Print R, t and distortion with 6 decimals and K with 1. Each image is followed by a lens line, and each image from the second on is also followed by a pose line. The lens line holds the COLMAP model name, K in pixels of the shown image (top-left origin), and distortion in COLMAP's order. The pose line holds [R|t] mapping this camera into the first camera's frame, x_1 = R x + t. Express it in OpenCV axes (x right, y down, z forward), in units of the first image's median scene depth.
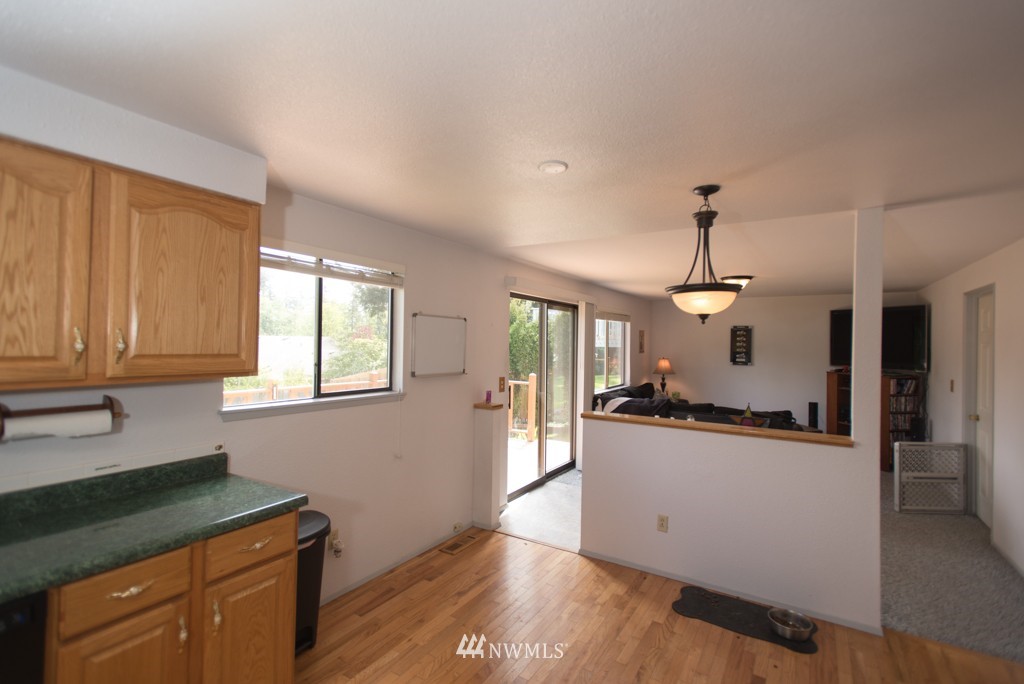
lens RADIAL K [[464.3, 0, 512.0], [0, 464.3, 342.0], [0, 0, 1]] dist [0.001381, 0.000288]
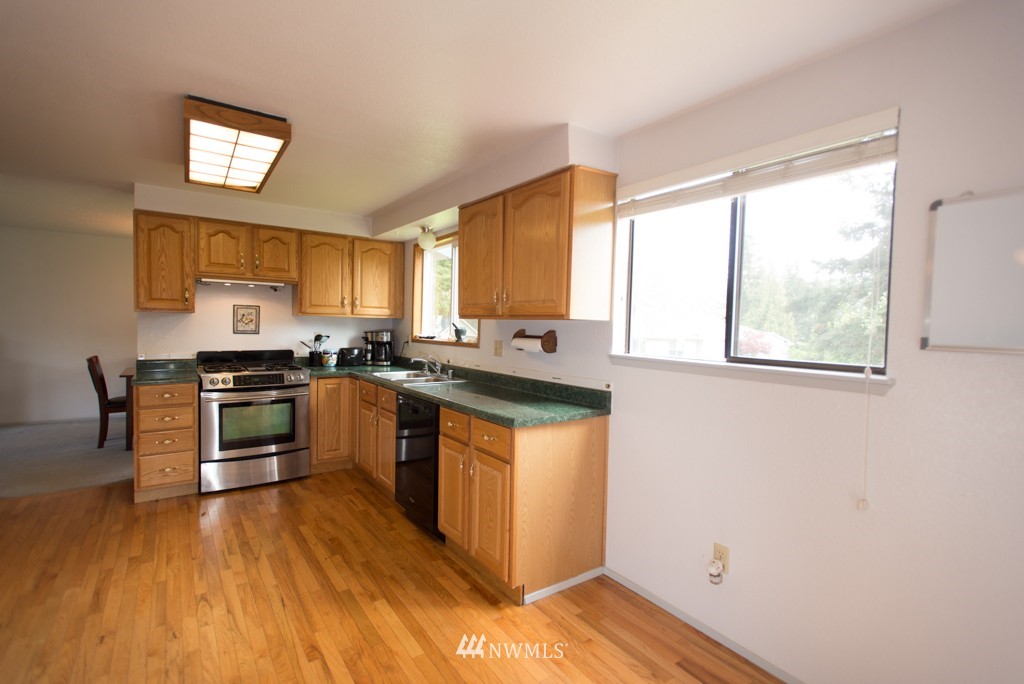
lens RADIAL K [[495.5, 0, 512.0], [0, 495.5, 342.0], [0, 0, 1]] dist [-0.066453, 0.027879]
pose [[-0.434601, 0.003327, -0.900617, 0.589165], [-0.022974, 0.999627, 0.014779, 0.117787], [0.900330, 0.027113, -0.434363, 1.413615]]
